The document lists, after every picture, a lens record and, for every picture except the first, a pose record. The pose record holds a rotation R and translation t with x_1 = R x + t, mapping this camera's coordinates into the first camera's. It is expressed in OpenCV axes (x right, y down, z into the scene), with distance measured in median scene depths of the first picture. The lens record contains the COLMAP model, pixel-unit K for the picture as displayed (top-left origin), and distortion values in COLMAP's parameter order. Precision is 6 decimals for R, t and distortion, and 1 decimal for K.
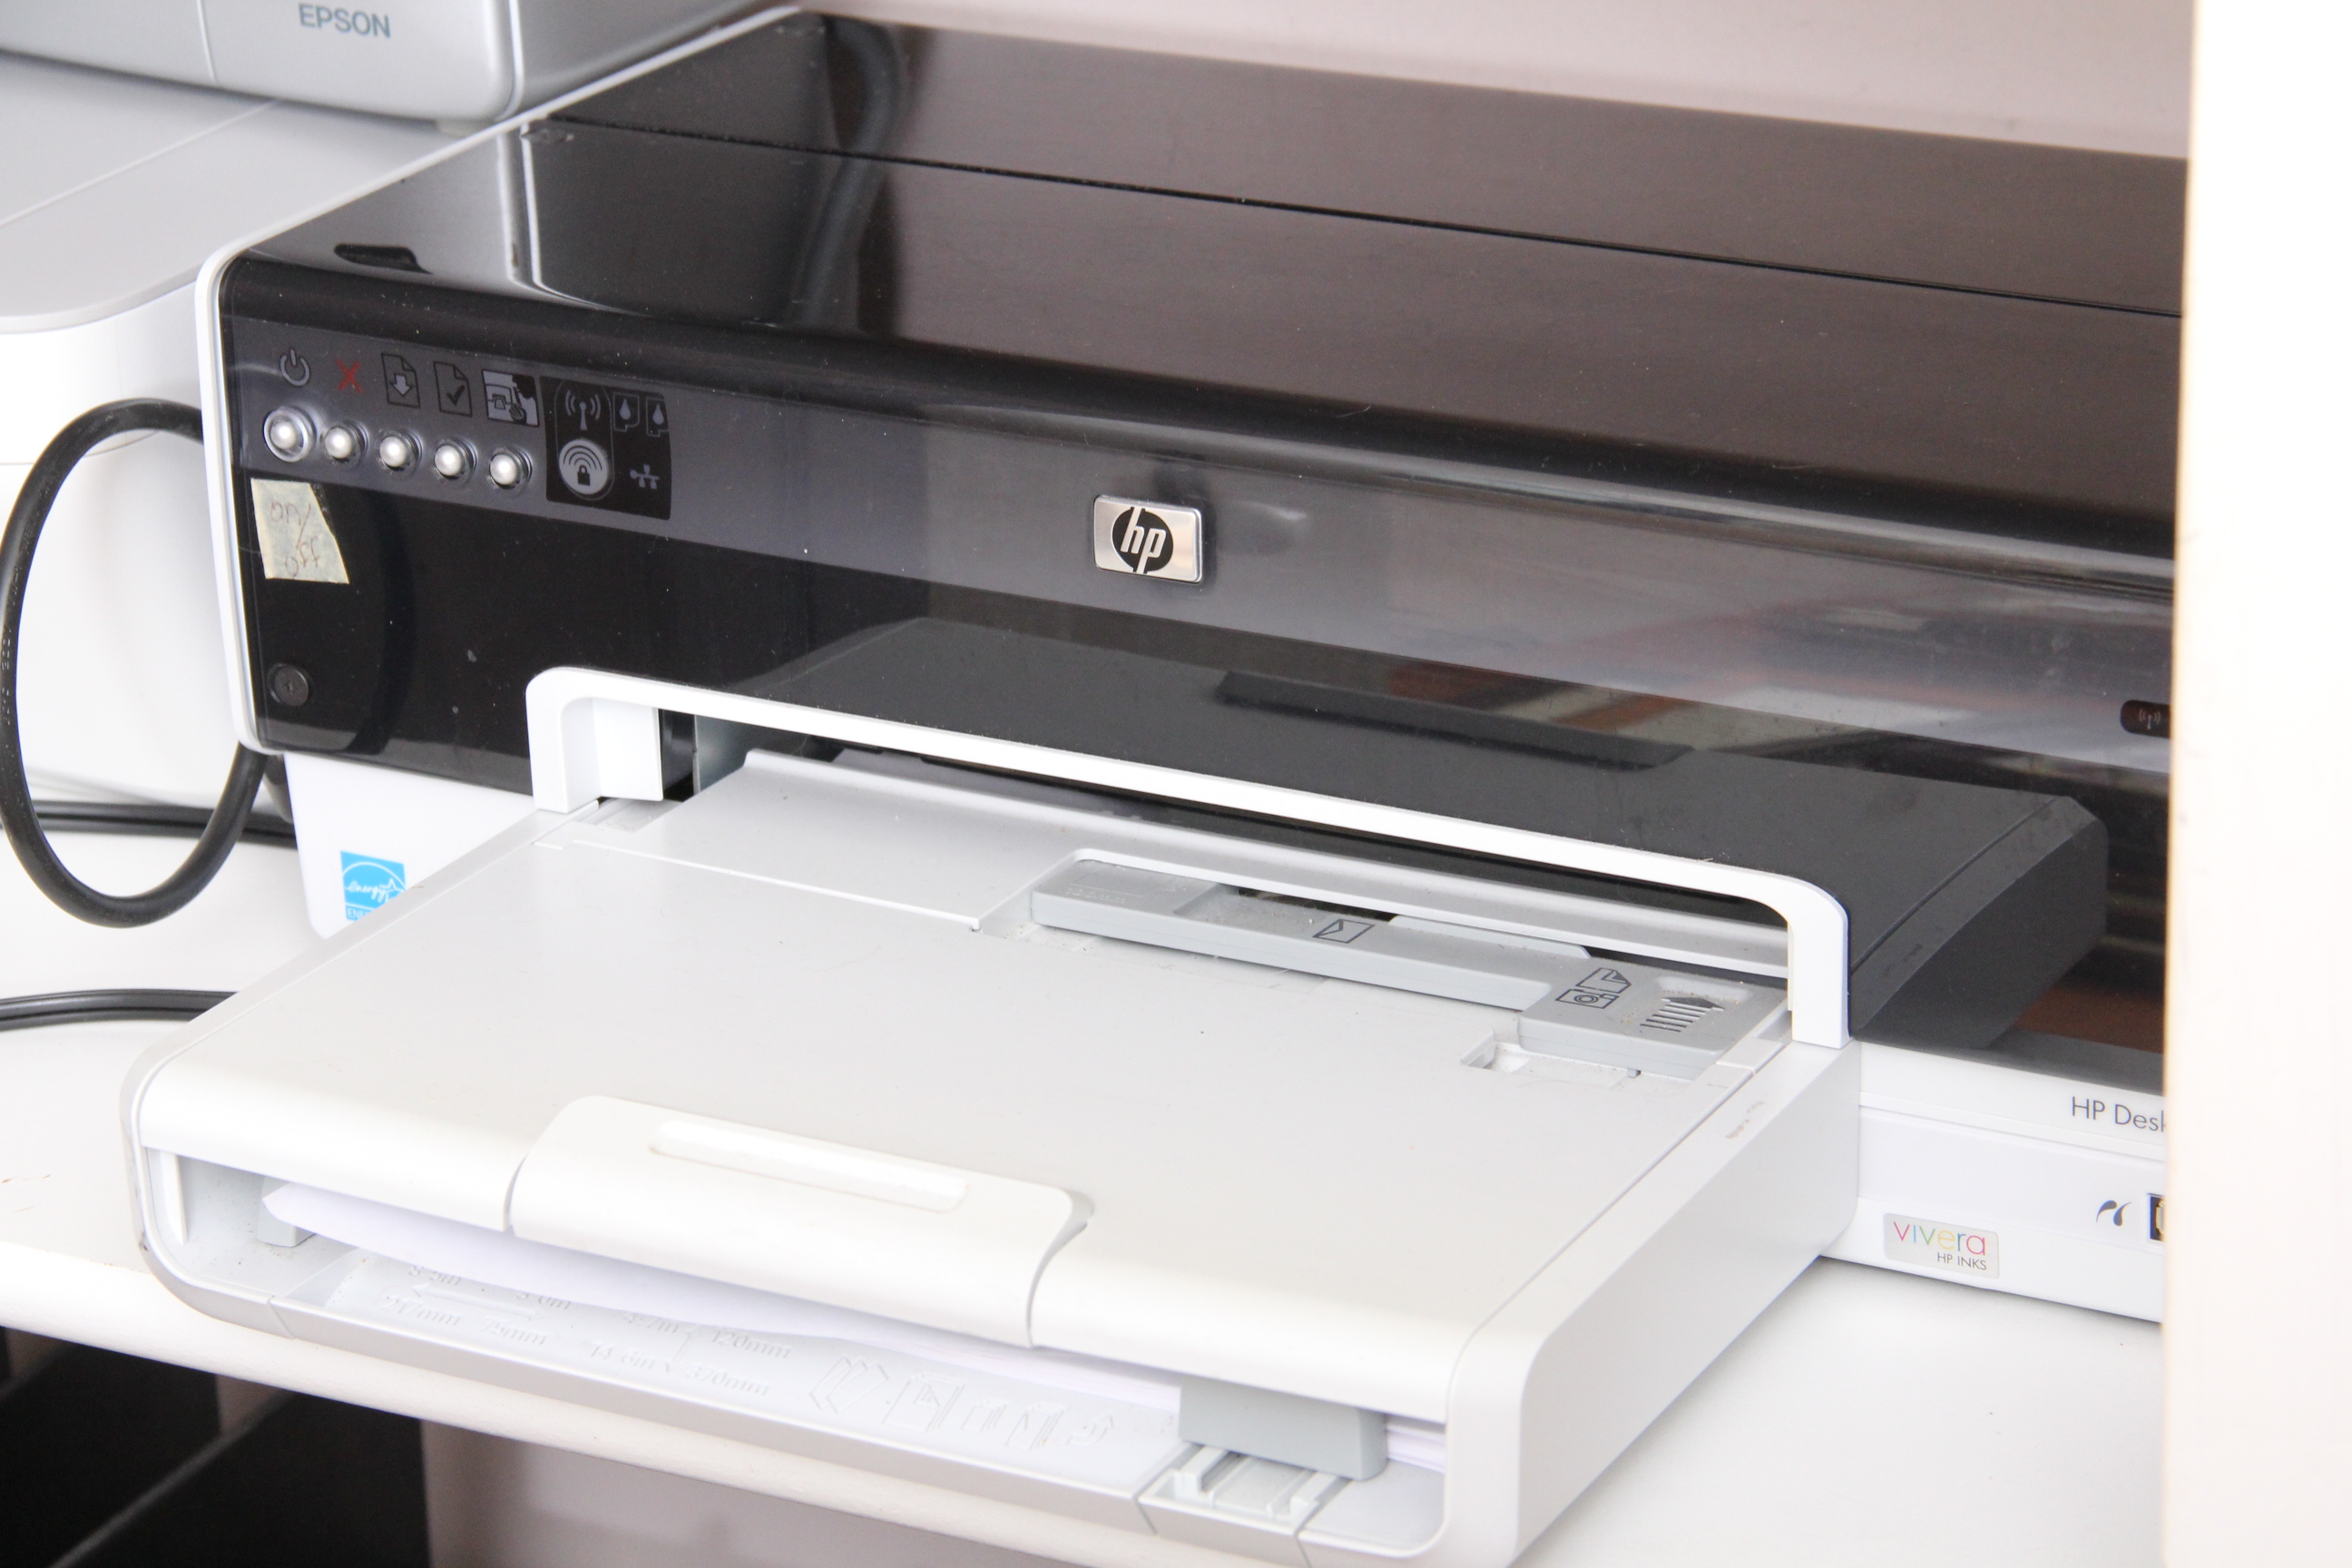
lens RADIAL K [[6353.2, 0, 1176.0], [0, 6353.2, 784.0], [0, 0, 1]] dist [0.432092, 0.320202]
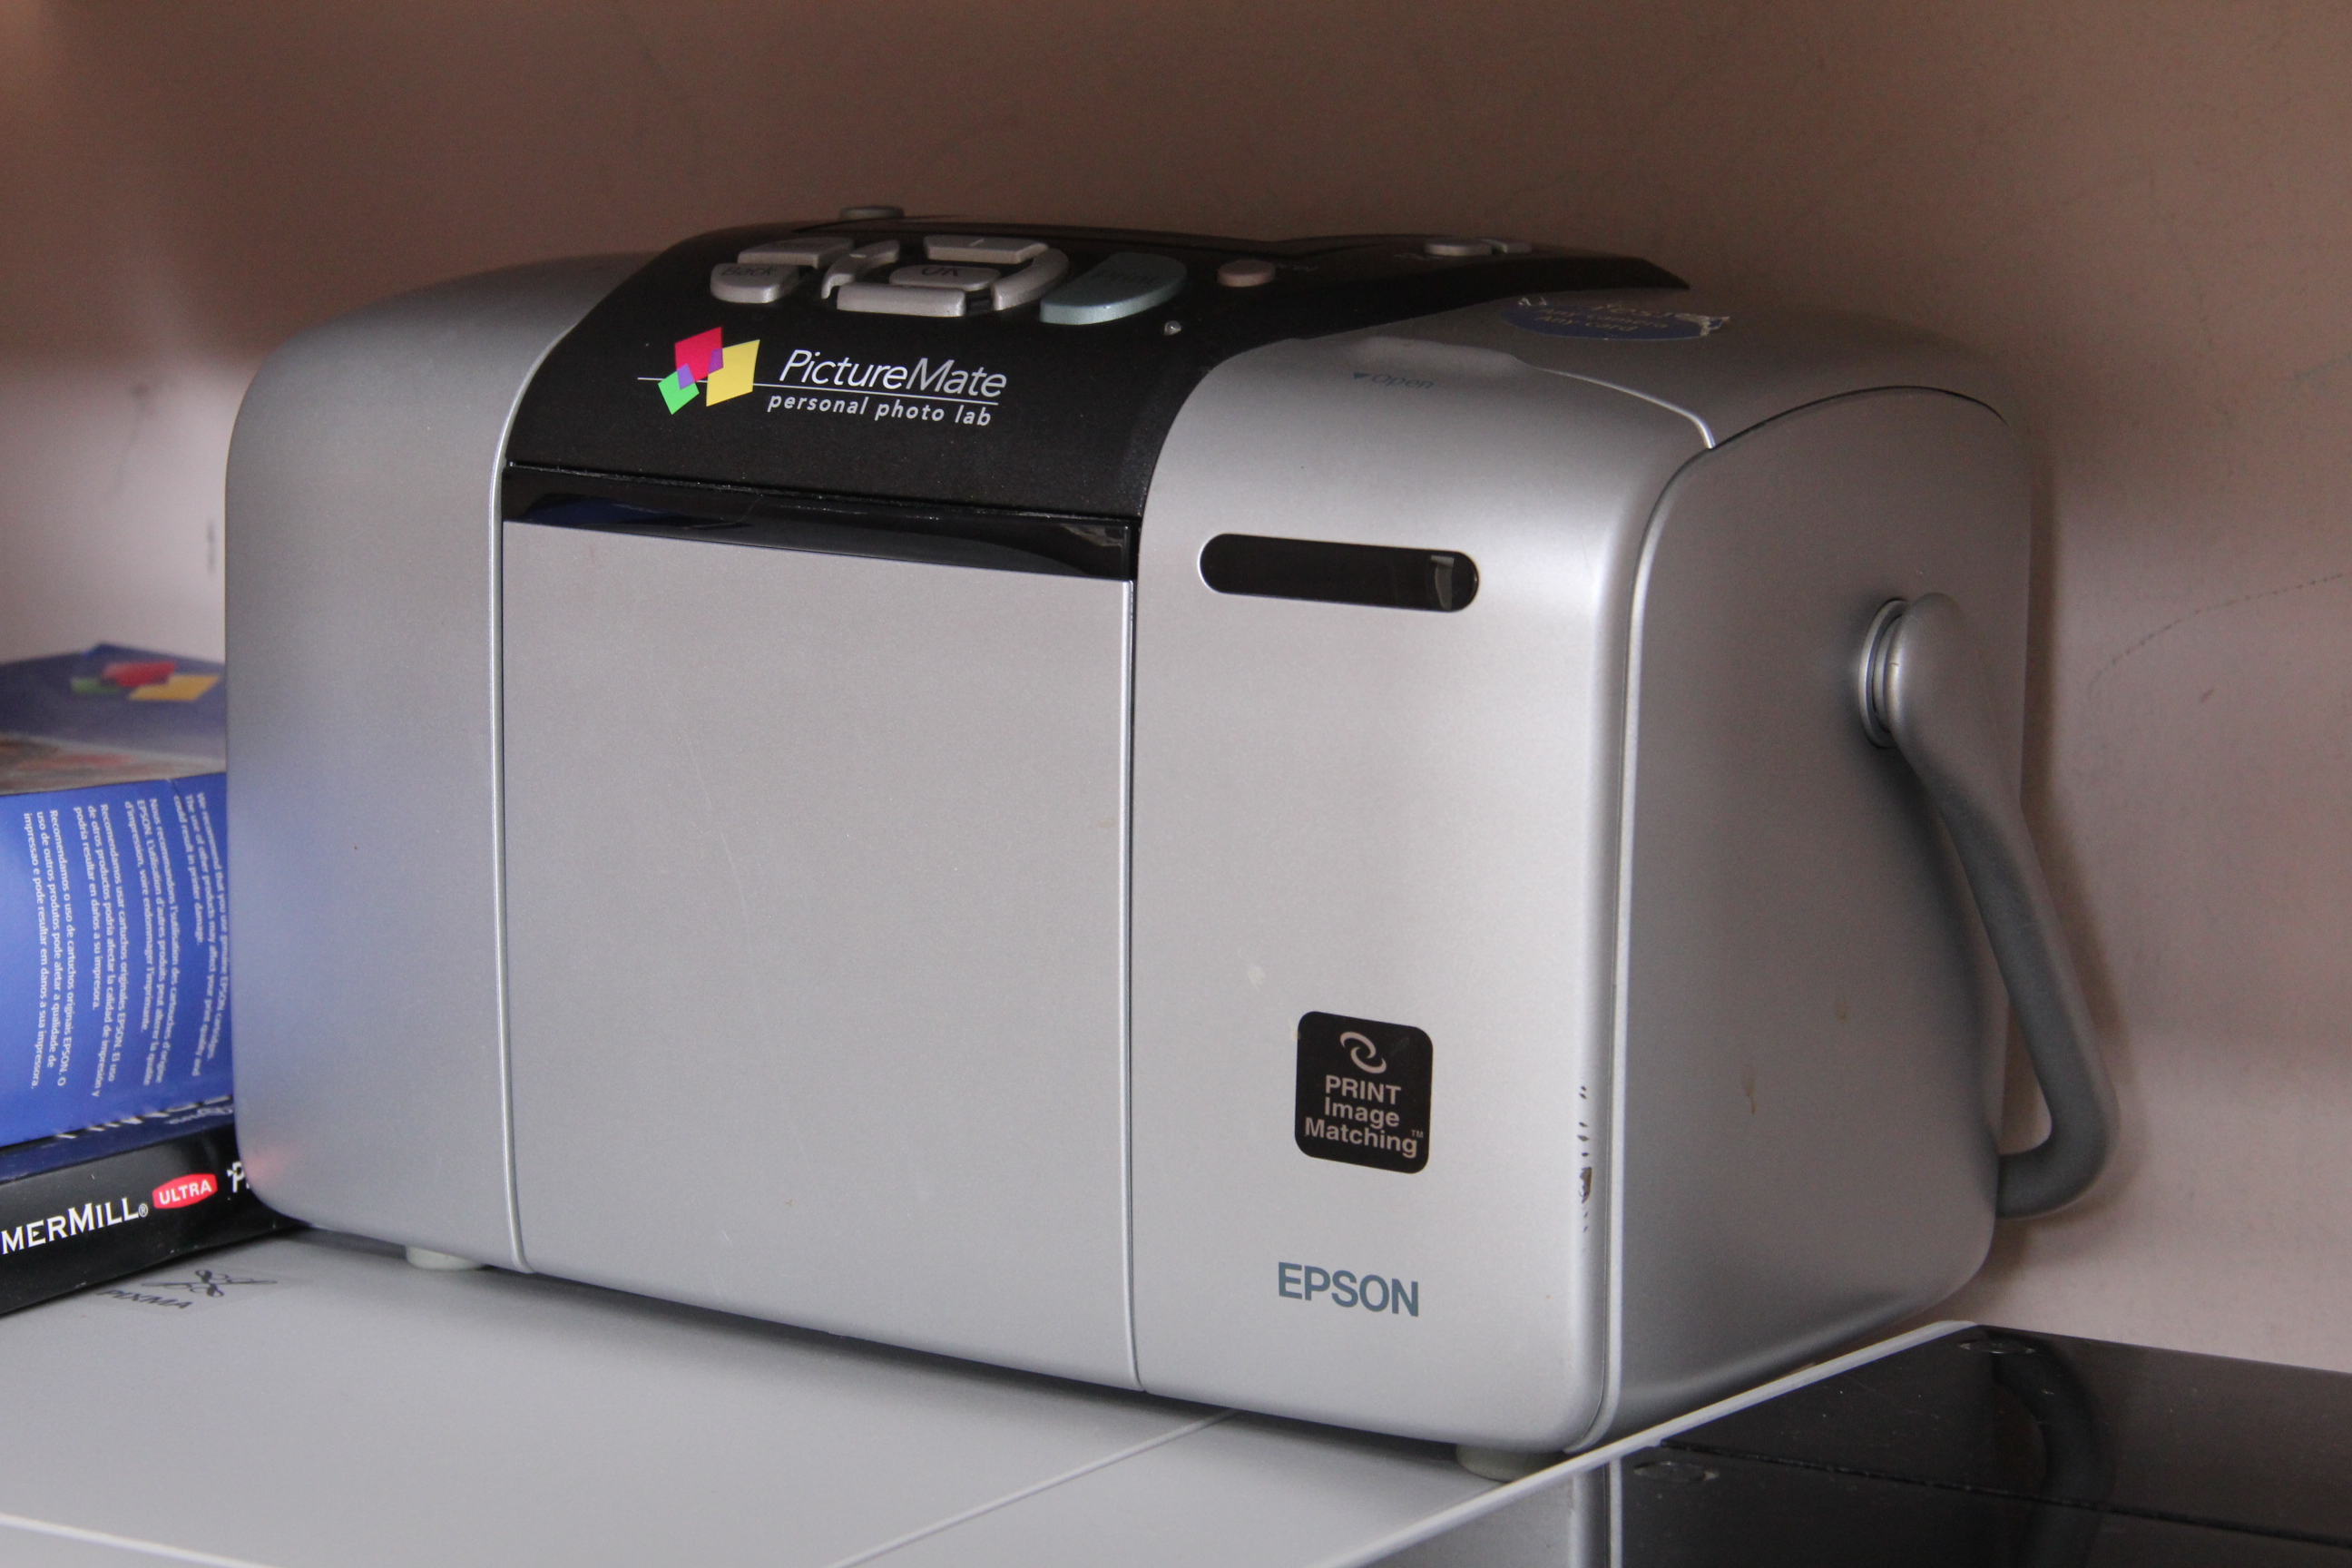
lens RADIAL K [[5271.2, 0, 1176.0], [0, 5271.2, 784.0], [0, 0, 1]] dist [0.234088, 0.551598]
pose [[0.995470, 0.040664, -0.085945, -0.102521], [-0.061888, 0.963345, -0.261028, -0.026876], [0.072180, 0.265165, 0.961498, 0.469598]]
